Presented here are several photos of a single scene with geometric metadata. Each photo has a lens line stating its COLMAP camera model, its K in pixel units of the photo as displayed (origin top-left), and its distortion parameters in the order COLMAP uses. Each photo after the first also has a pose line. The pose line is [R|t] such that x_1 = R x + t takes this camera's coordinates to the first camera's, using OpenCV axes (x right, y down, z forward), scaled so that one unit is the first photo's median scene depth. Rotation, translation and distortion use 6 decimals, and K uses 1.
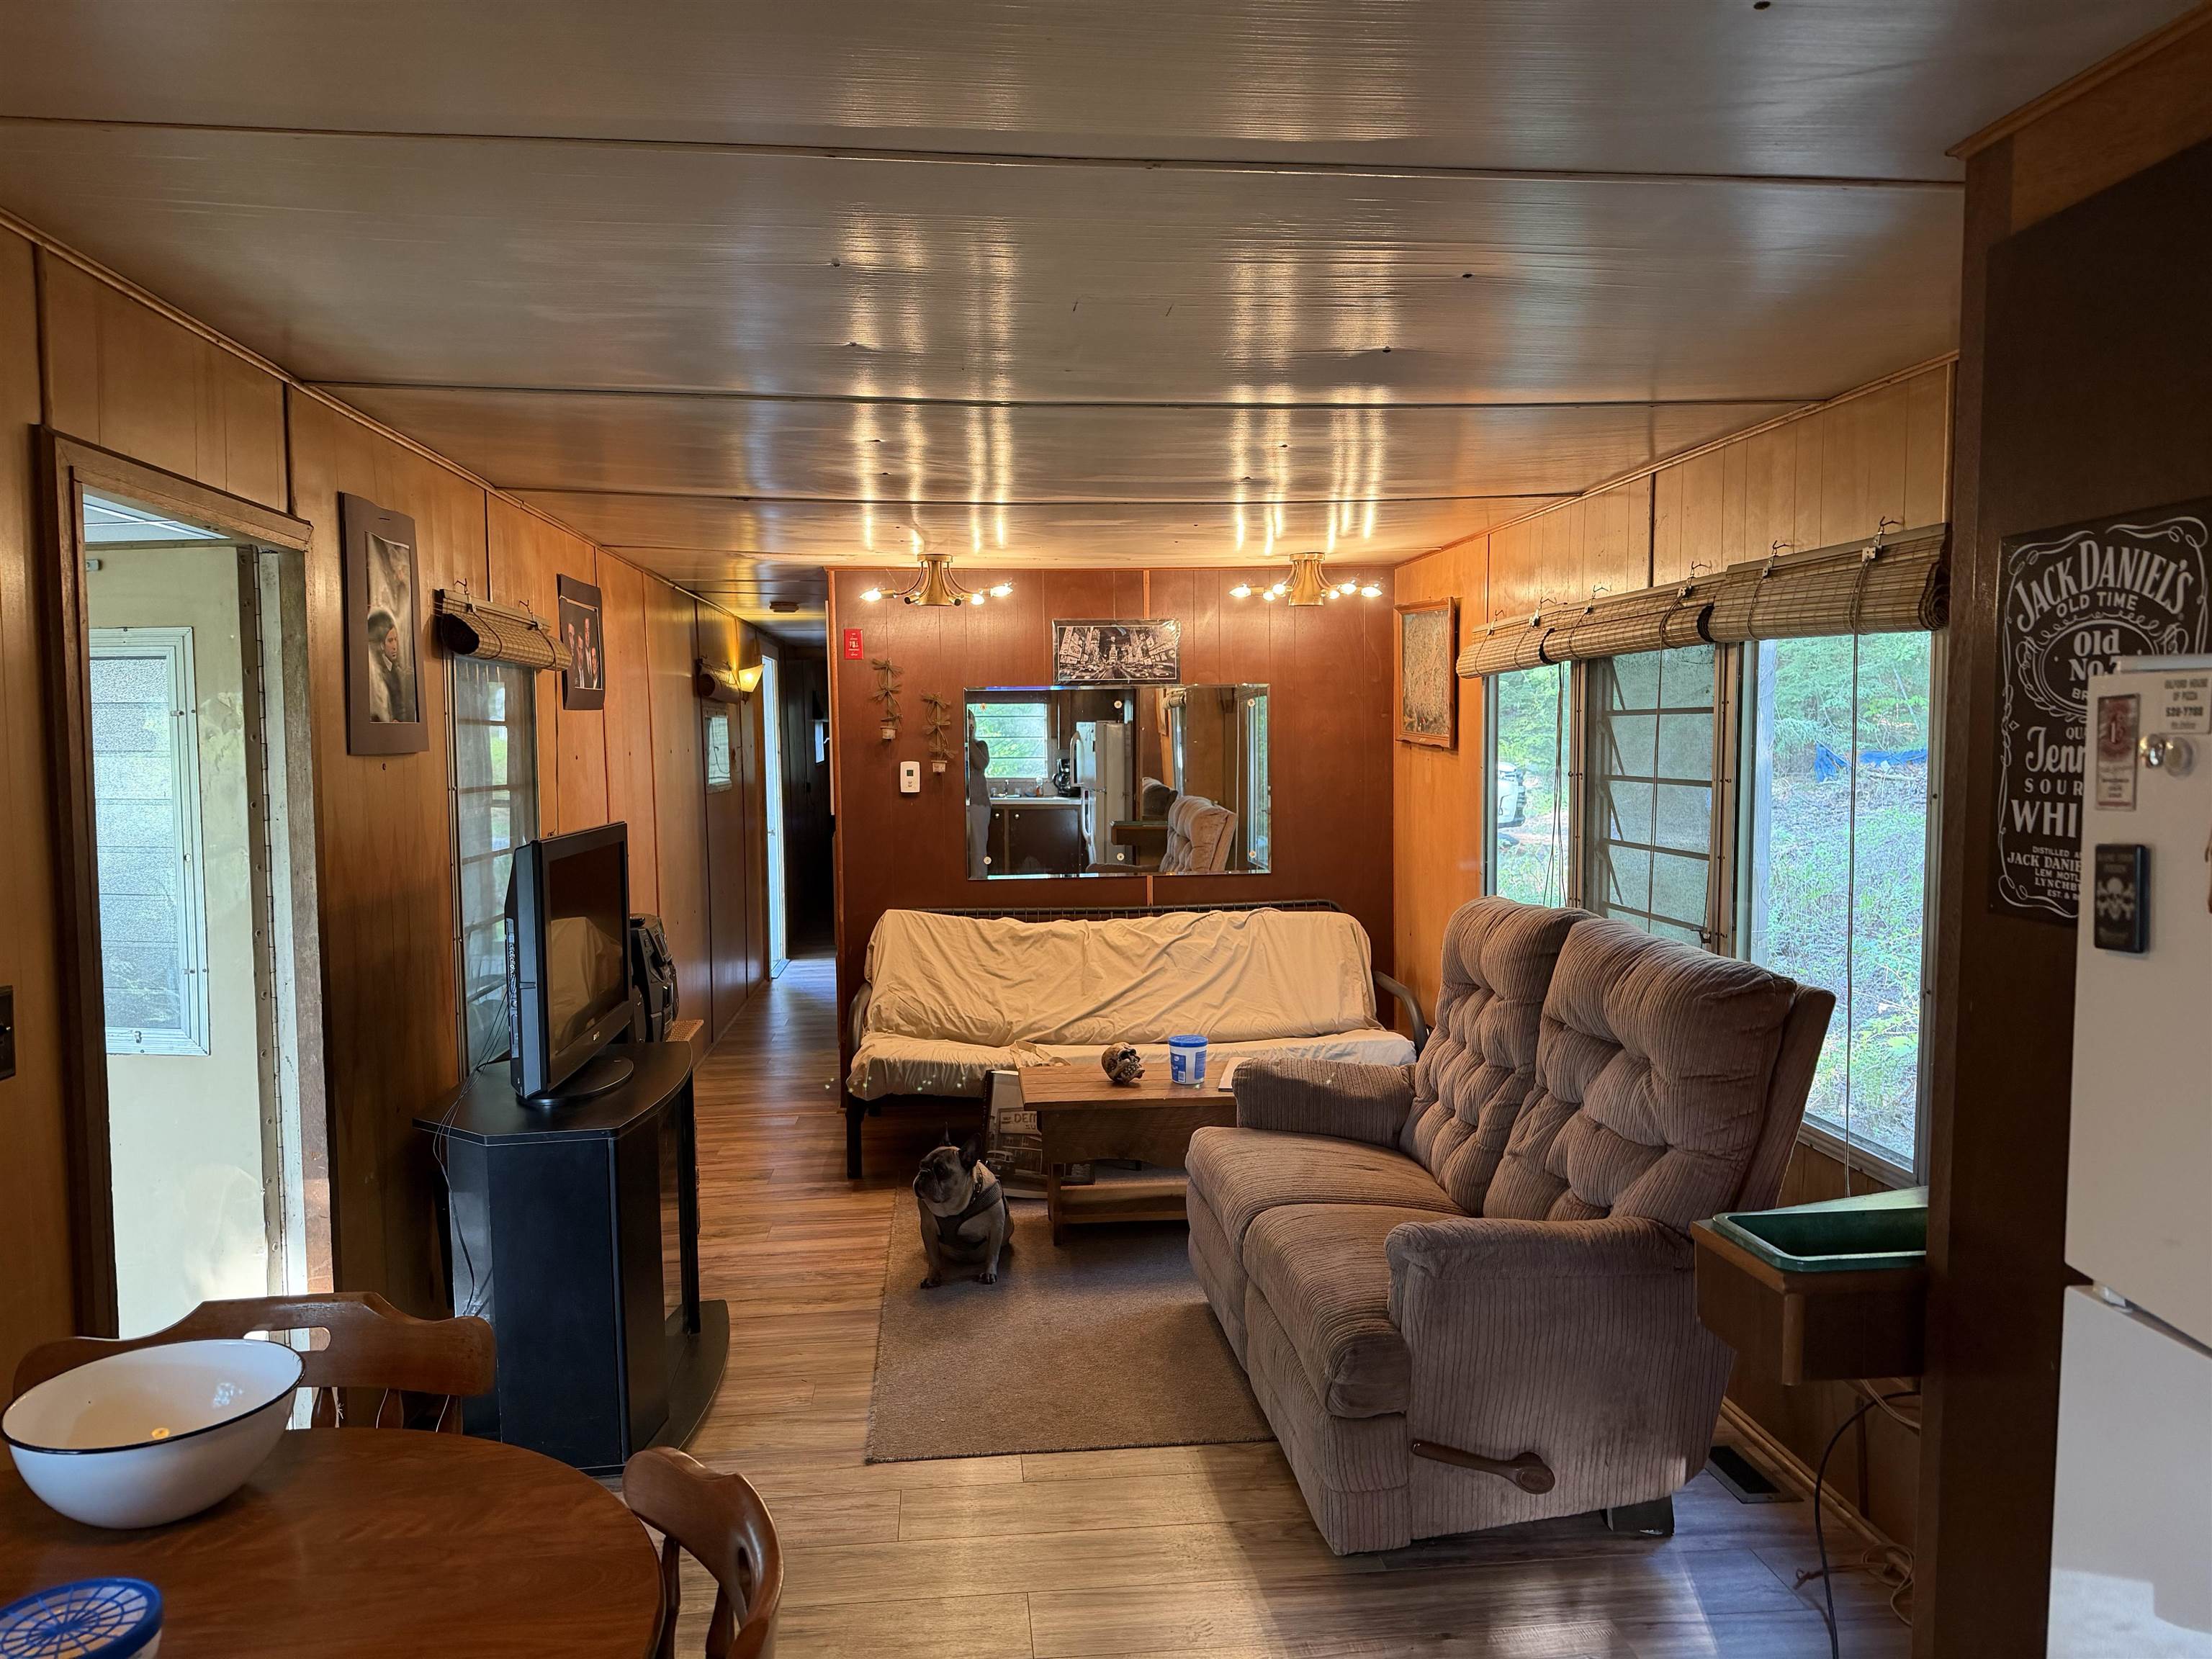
lens RADIAL K [[1544.4, 0, 1101.6], [0, 1544.4, 833.8], [0, 0, 1]] dist [0.159402, -0.296938]
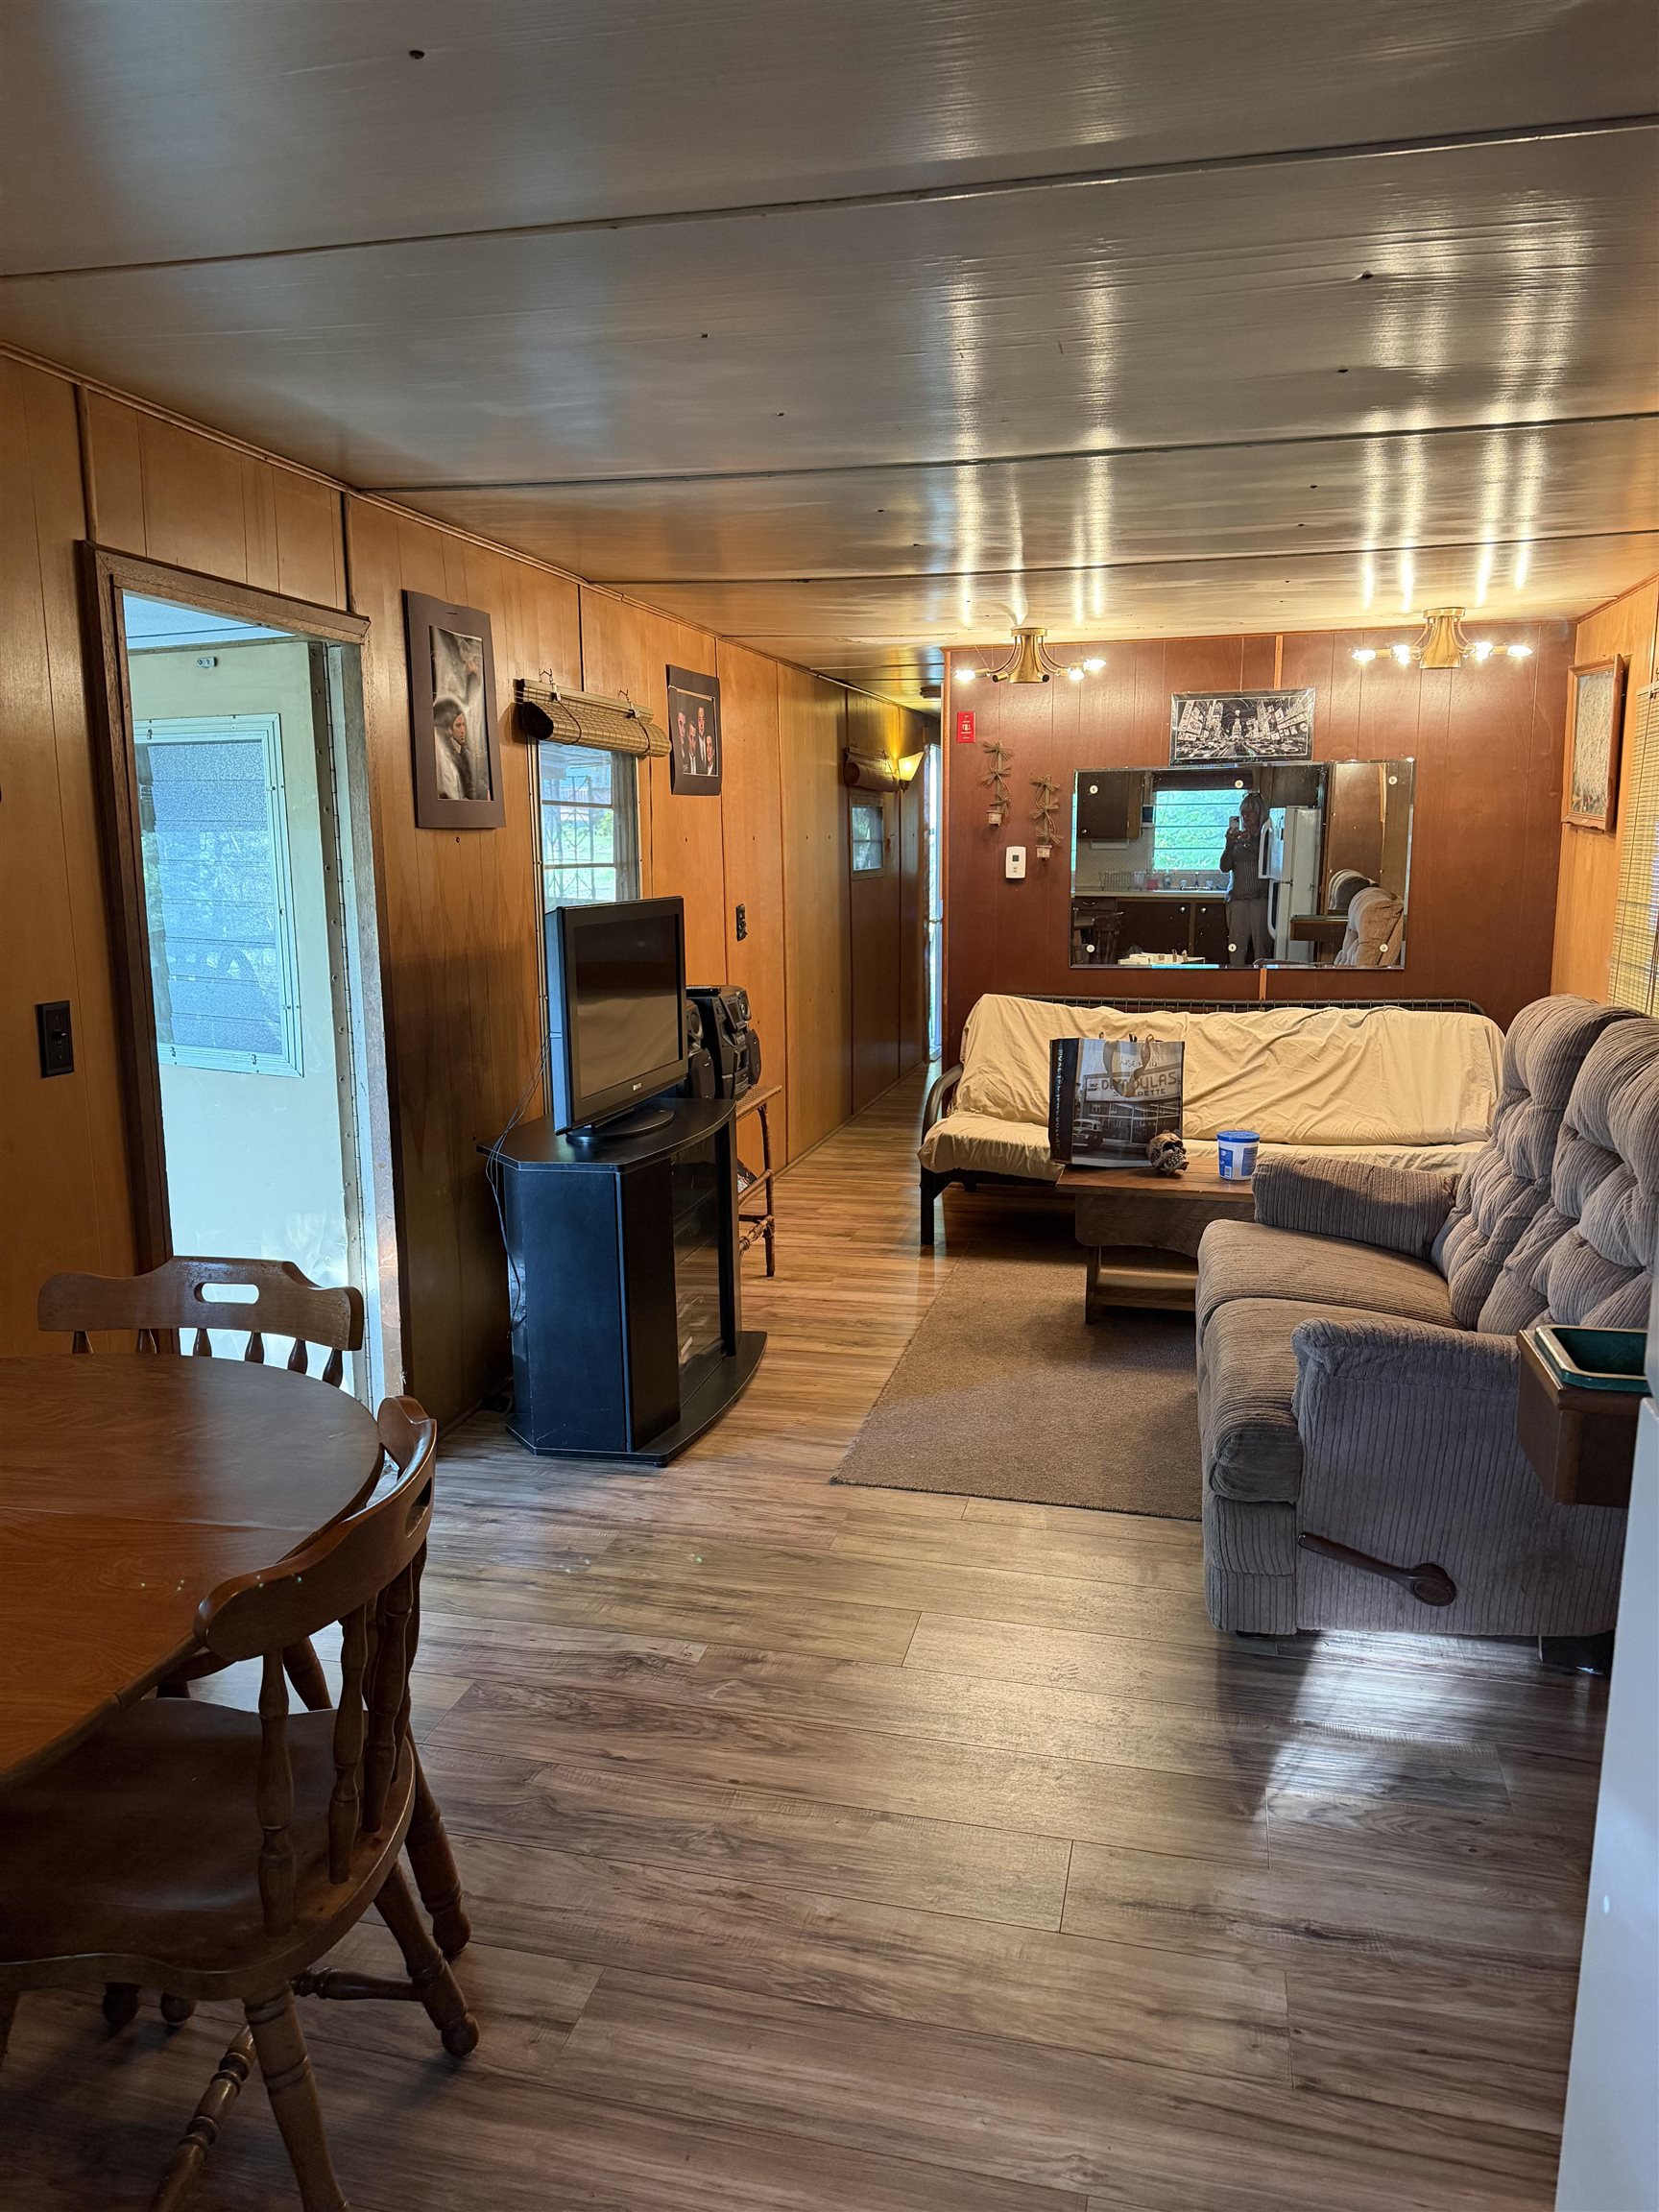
lens RADIAL K [[1559.5, 0, 899.5], [0, 1559.5, 1121.5], [0, 0, 1]] dist [0.178554, -0.354467]
pose [[0.938552, 0.062066, -0.339511, 0.210153], [-0.022598, 0.992638, 0.118993, 0.013878], [0.344397, -0.104009, 0.933045, 0.012322]]
